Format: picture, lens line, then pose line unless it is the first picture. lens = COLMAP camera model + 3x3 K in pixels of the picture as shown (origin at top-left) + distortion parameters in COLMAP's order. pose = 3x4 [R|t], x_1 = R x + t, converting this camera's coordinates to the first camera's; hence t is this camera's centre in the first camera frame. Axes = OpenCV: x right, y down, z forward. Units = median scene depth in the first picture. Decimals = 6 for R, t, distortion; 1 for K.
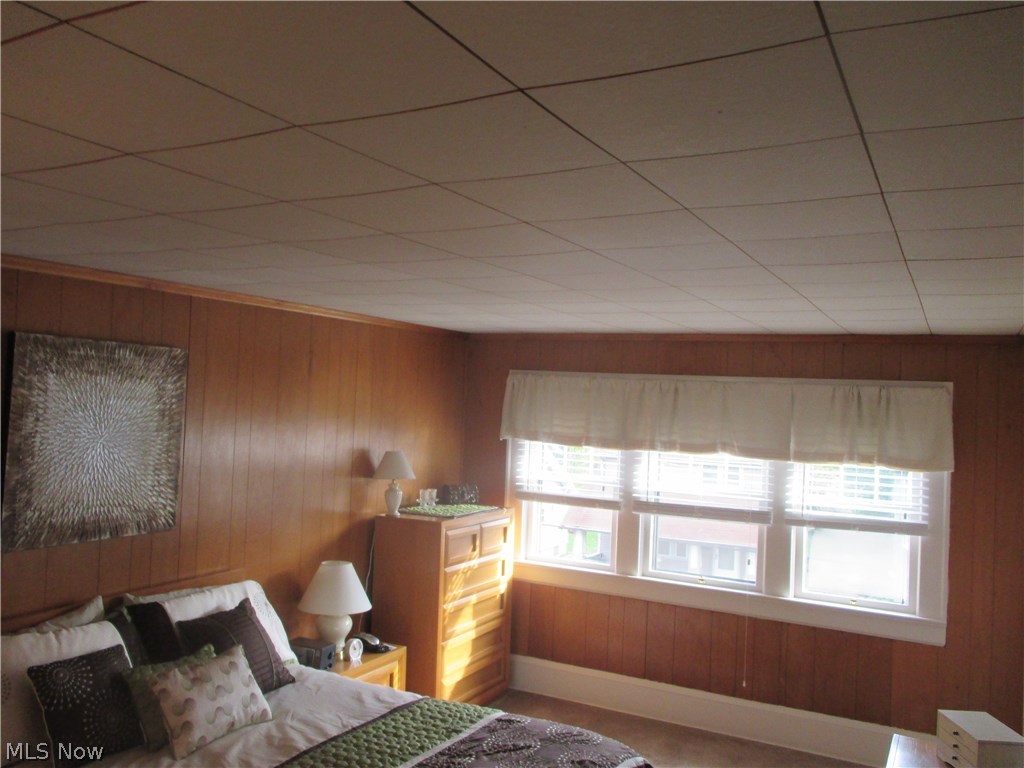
lens RADIAL K [[843.0, 0, 508.3], [0, 843.0, 379.9], [0, 0, 1]] dist [-0.029465, 0.009093]
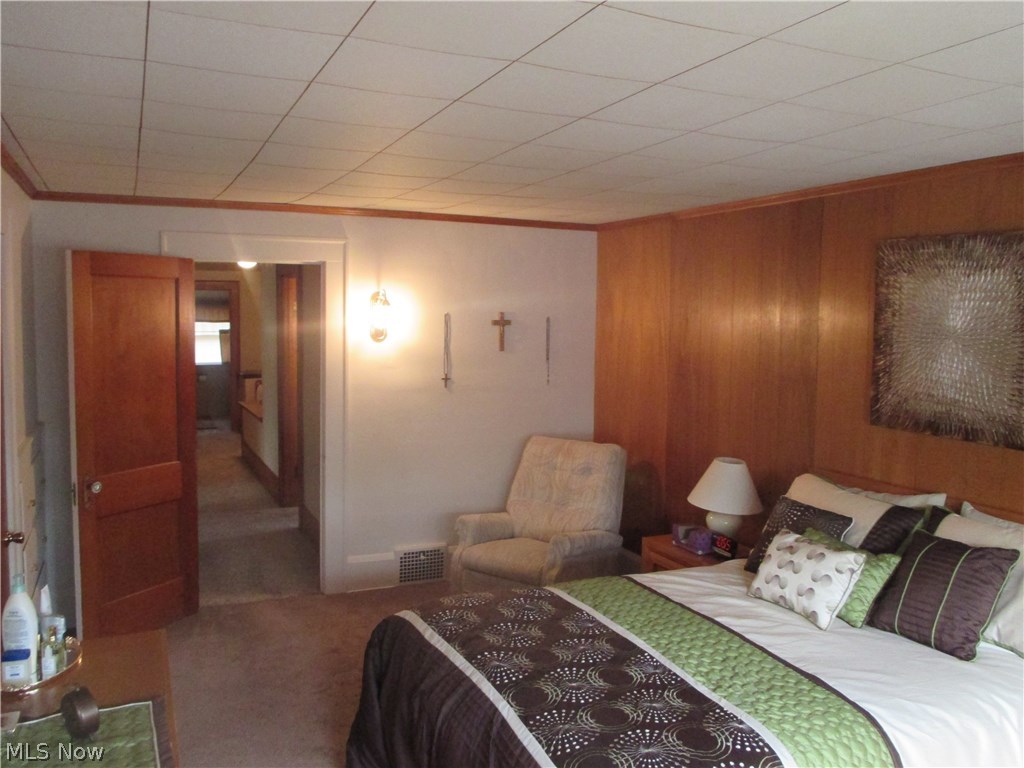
lens RADIAL K [[843.0, 0, 508.3], [0, 843.0, 379.9], [0, 0, 1]] dist [-0.029465, 0.009093]
pose [[-0.602179, 0.012355, -0.798266, 0.651093], [-0.025611, 0.999067, 0.034783, 0.108961], [0.797950, 0.041390, -0.601300, 1.263803]]
